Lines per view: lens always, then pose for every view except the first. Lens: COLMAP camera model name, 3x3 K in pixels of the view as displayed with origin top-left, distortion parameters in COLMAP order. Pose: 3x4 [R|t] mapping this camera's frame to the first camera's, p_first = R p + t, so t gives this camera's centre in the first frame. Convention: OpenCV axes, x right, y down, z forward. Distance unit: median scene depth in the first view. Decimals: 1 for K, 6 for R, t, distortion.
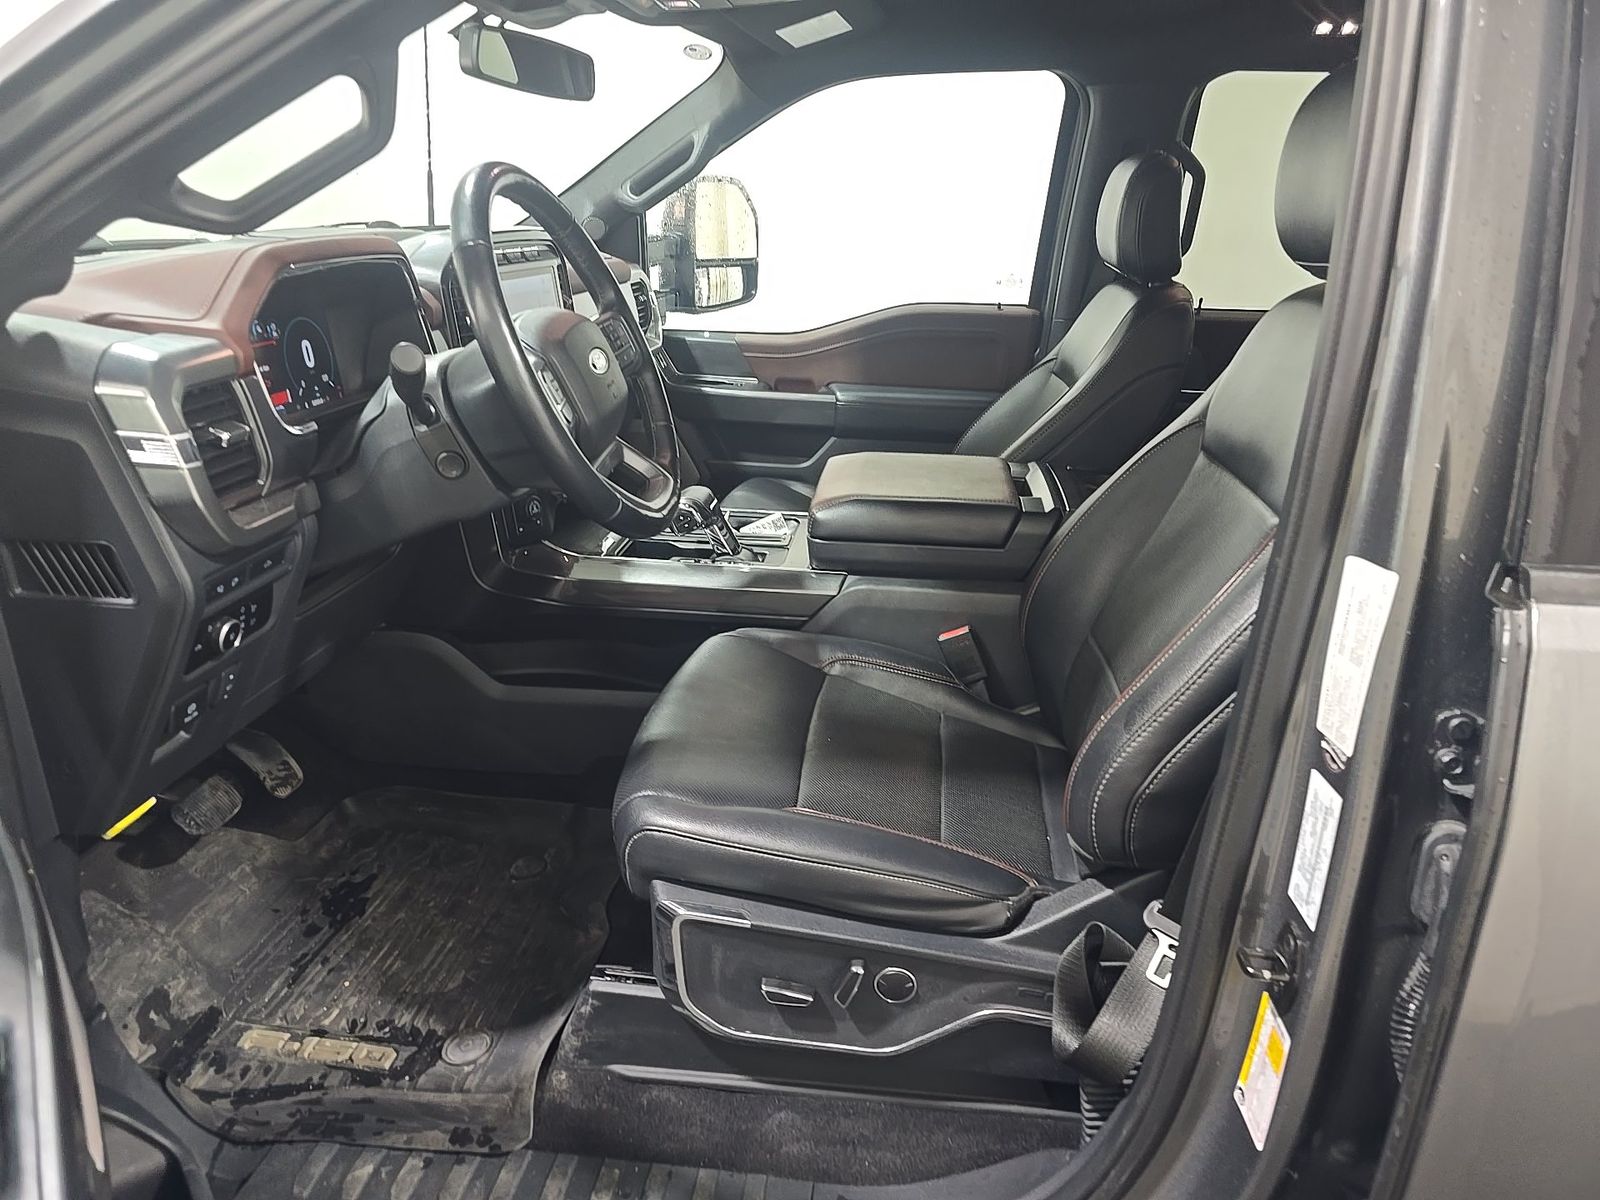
lens RADIAL K [[1071.7, 0, 814.8], [0, 1071.7, 604.8], [0, 0, 1]] dist [0.071931, -0.068100]
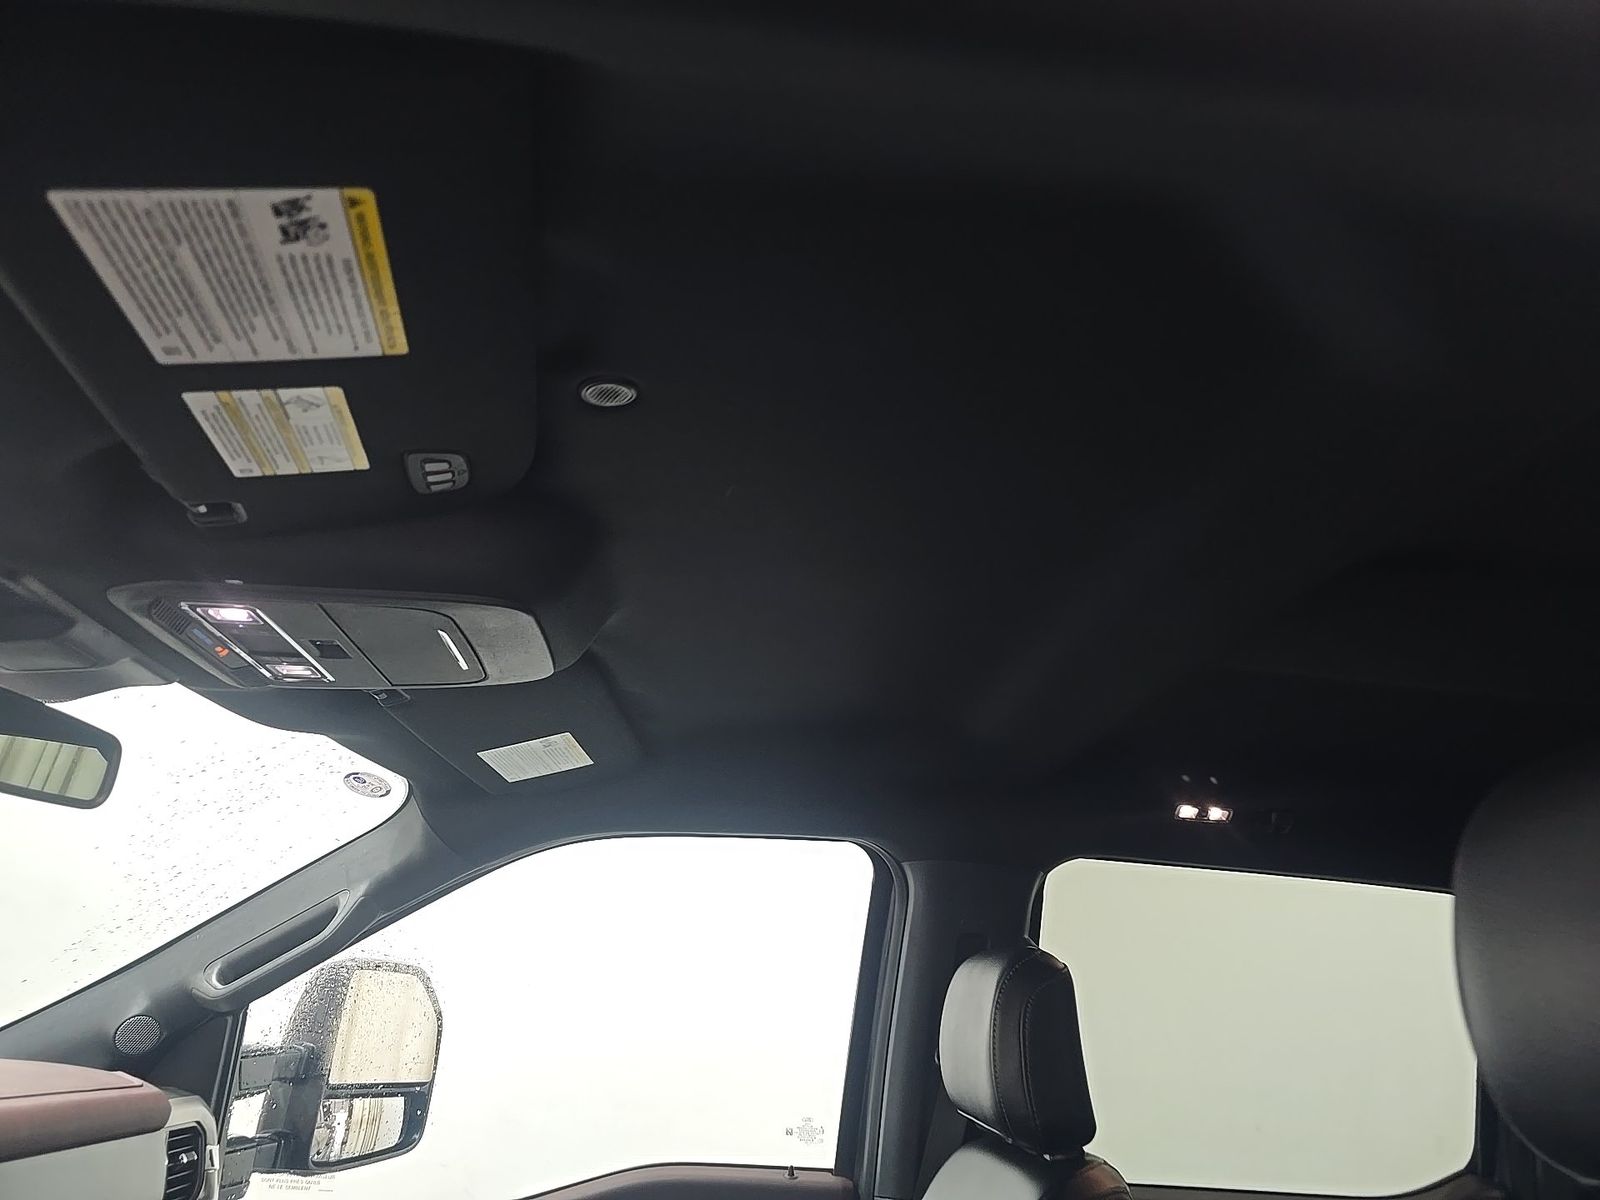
lens RADIAL K [[1071.7, 0, 814.8], [0, 1071.7, 604.8], [0, 0, 1]] dist [0.071931, -0.068100]
pose [[0.976999, 0.103976, 0.186180, 0.030085], [0.043467, 0.757643, -0.651220, -0.120027], [-0.208769, 0.644334, 0.735696, 0.327133]]
